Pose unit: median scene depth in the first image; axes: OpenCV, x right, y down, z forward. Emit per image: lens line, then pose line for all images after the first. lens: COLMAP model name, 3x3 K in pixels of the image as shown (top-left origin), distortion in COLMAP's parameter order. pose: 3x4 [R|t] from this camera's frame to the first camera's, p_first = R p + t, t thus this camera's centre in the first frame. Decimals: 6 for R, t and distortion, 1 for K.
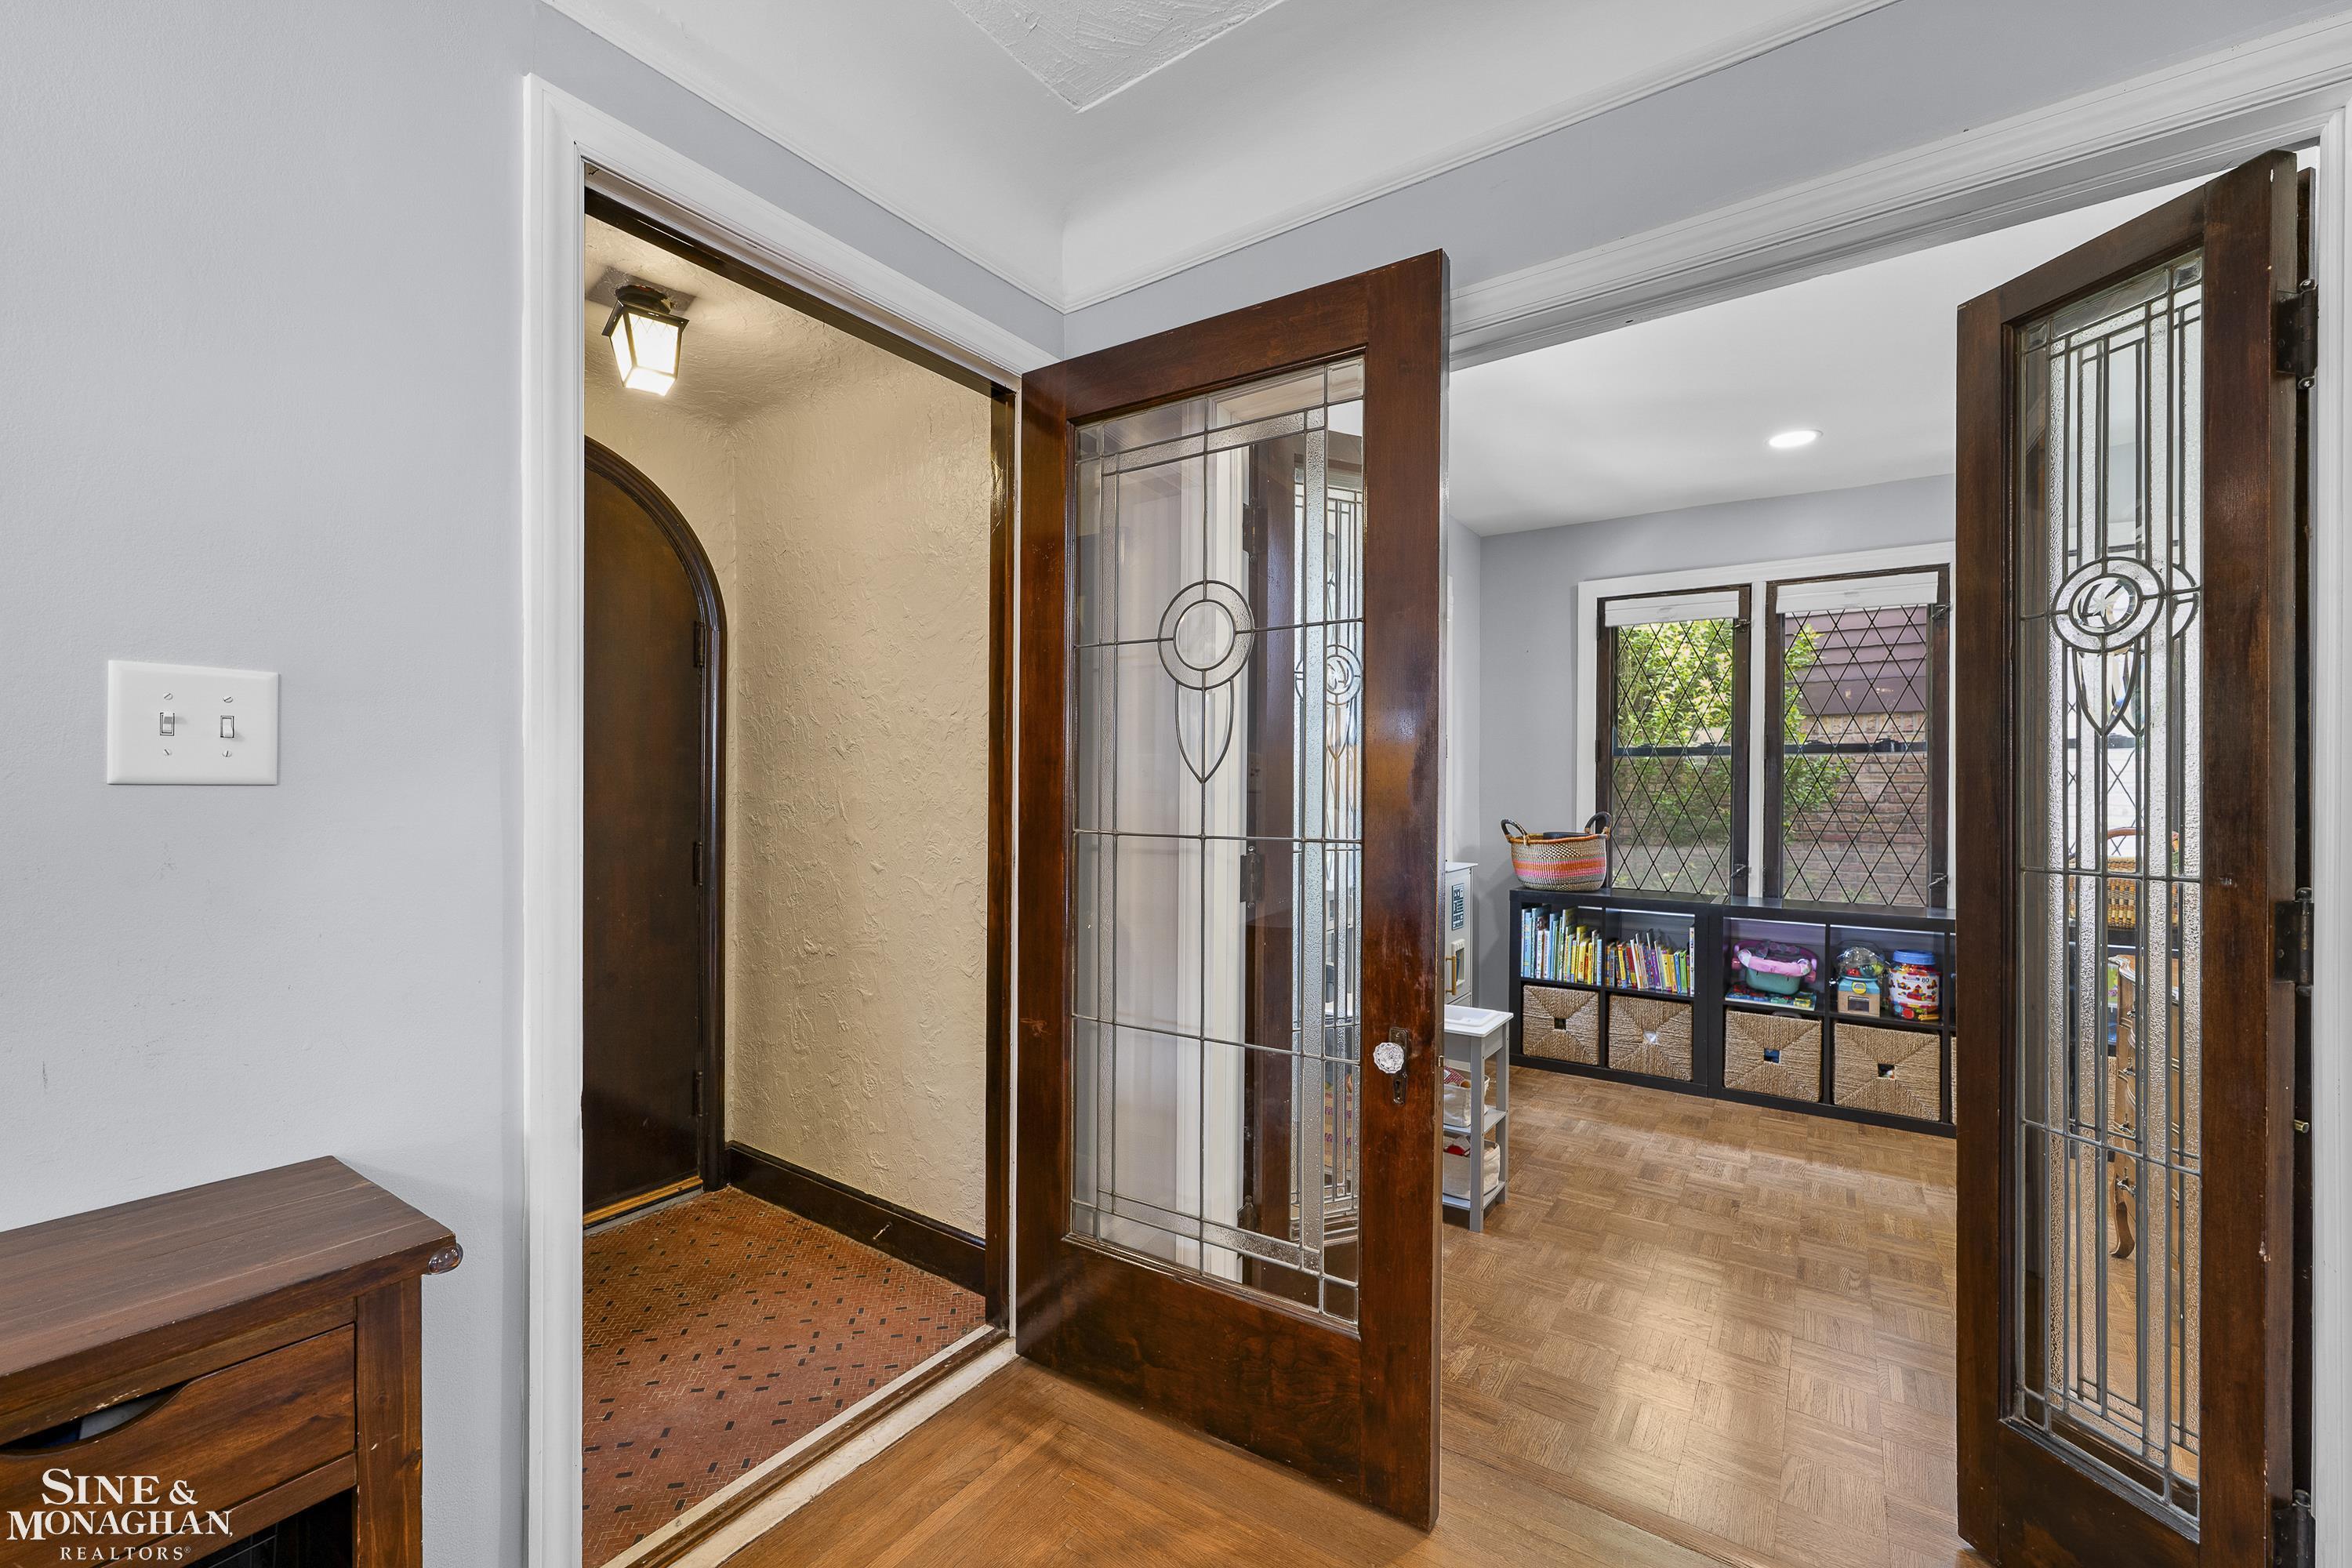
lens RADIAL K [[944.0, 0, 1171.2], [0, 944.0, 792.6], [0, 0, 1]] dist [-0.000736, 0.000877]
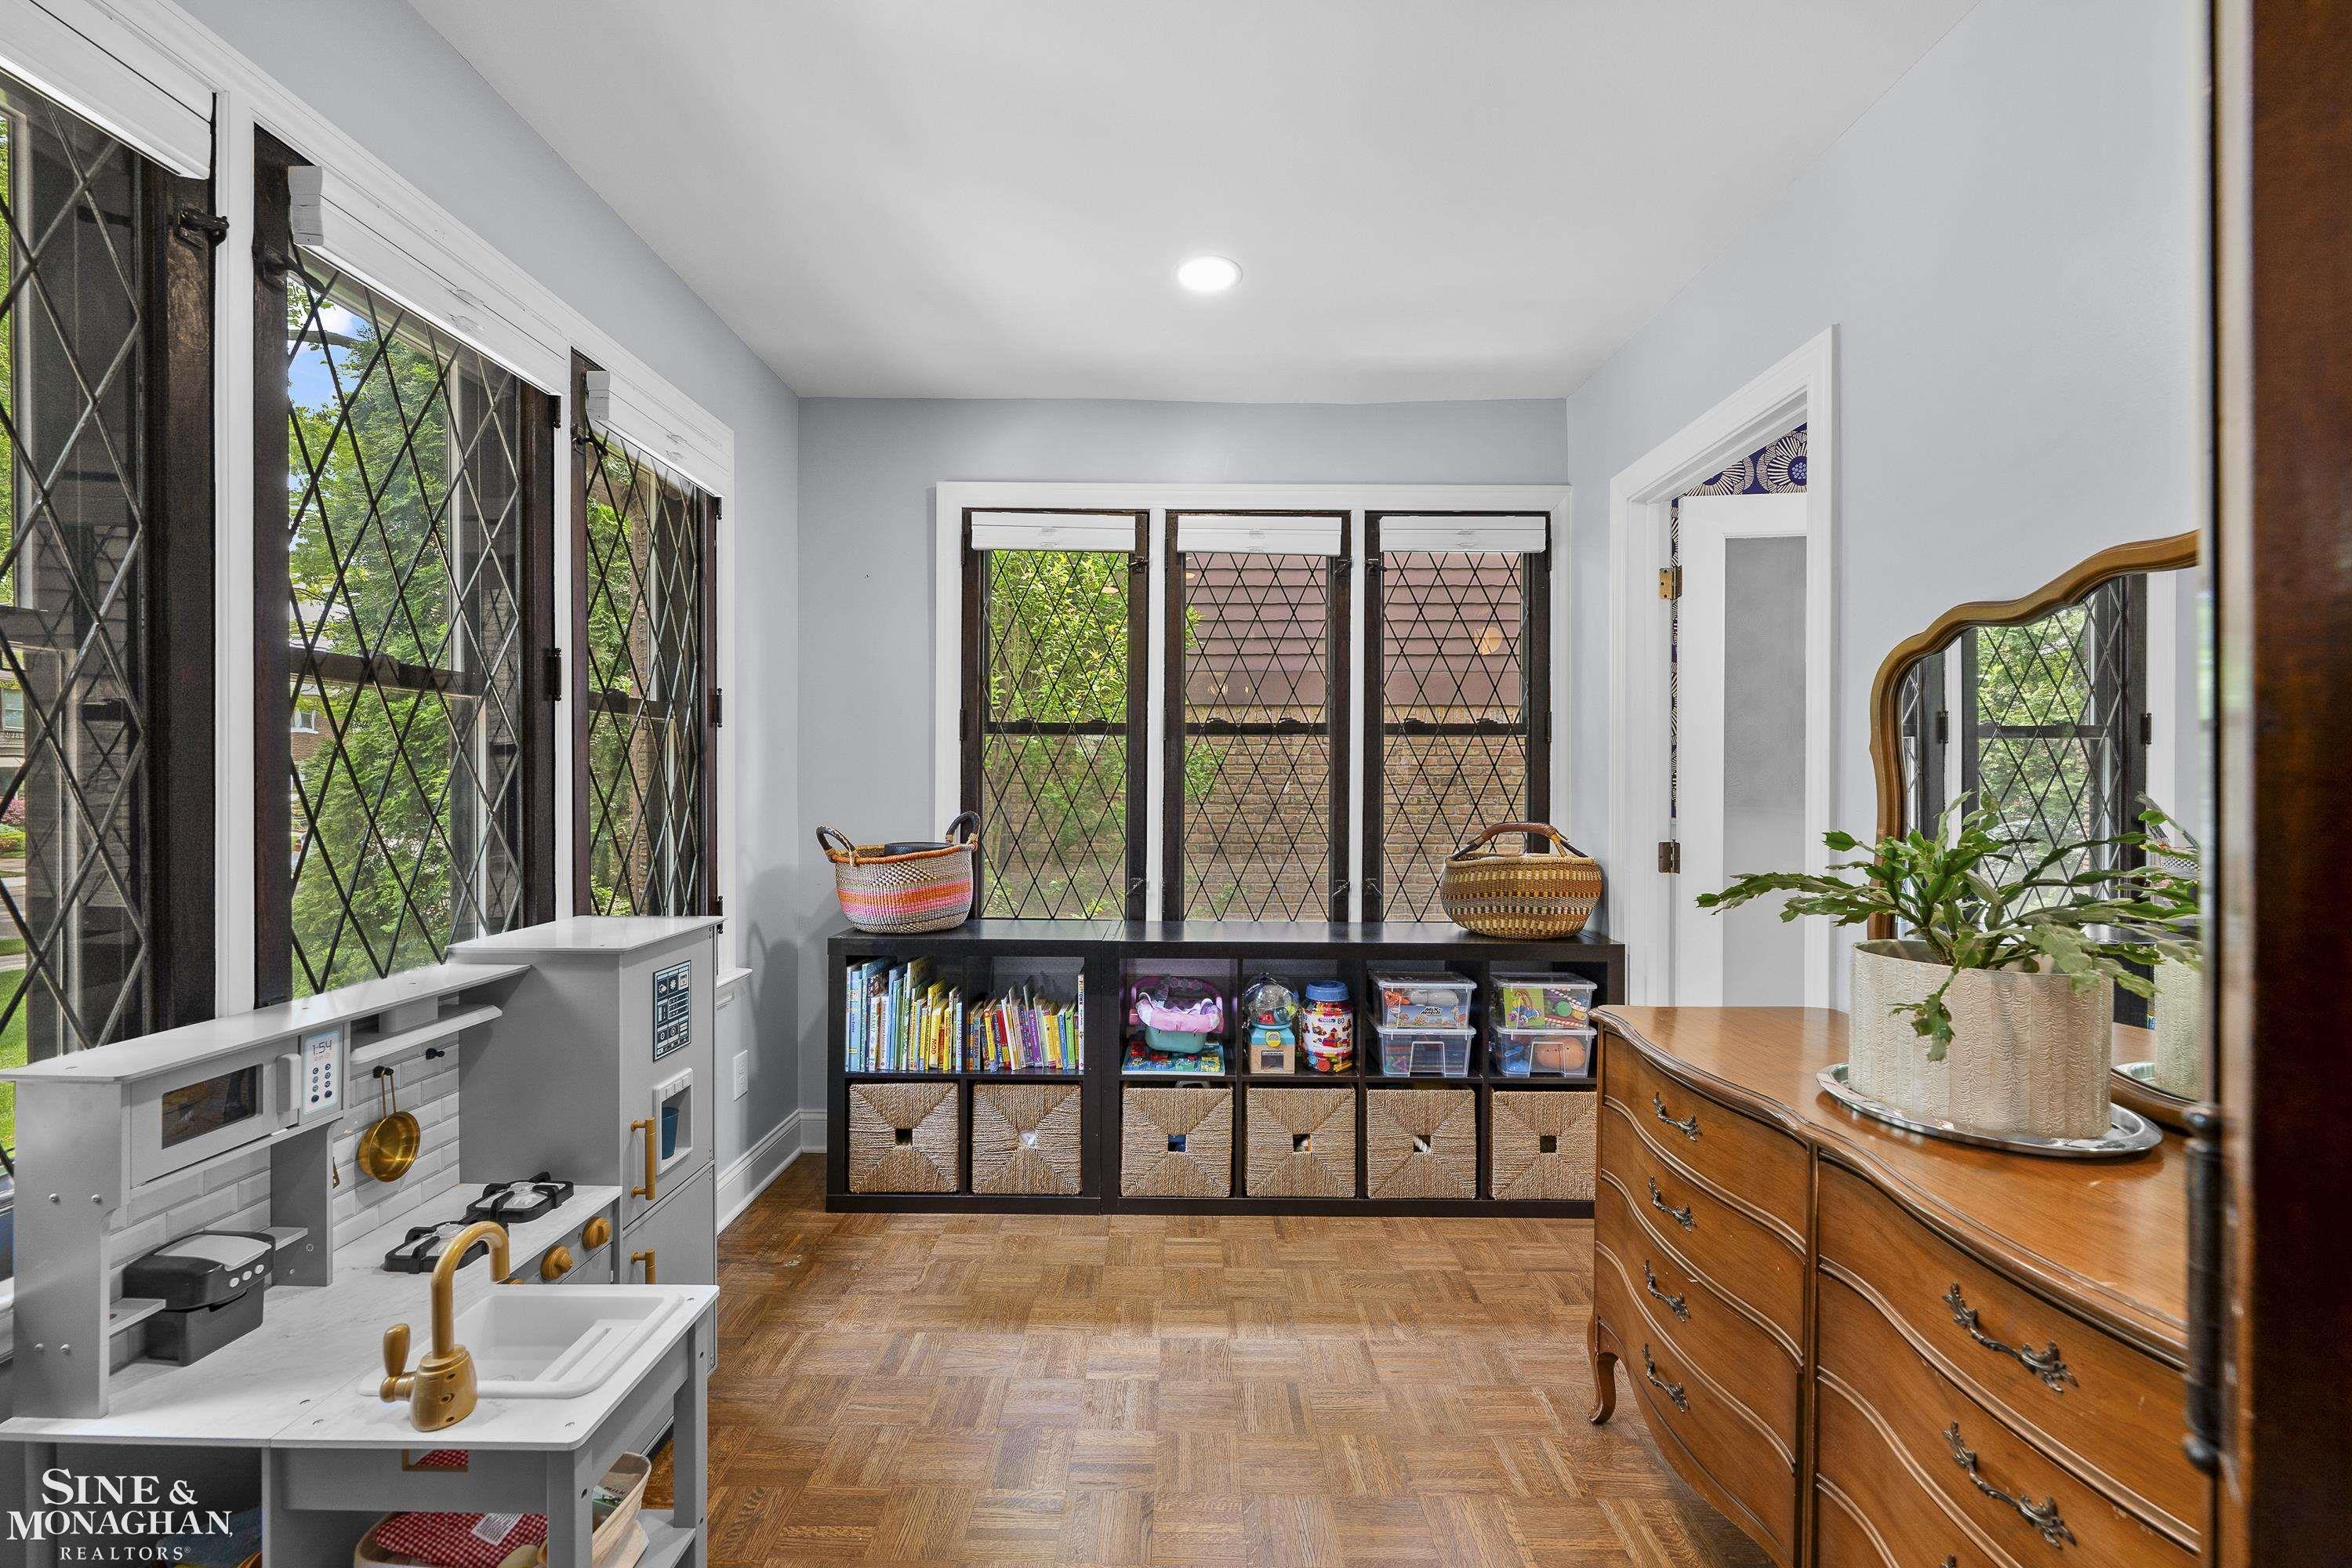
lens RADIAL K [[944.0, 0, 1177.5], [0, 944.0, 779.4], [0, 0, 1]] dist [-0.000736, 0.000877]
pose [[0.823562, 0.000668, 0.567225, 0.207293], [0.002115, 0.999989, -0.004249, -0.000191], [-0.567222, 0.004699, 0.823552, 0.370546]]
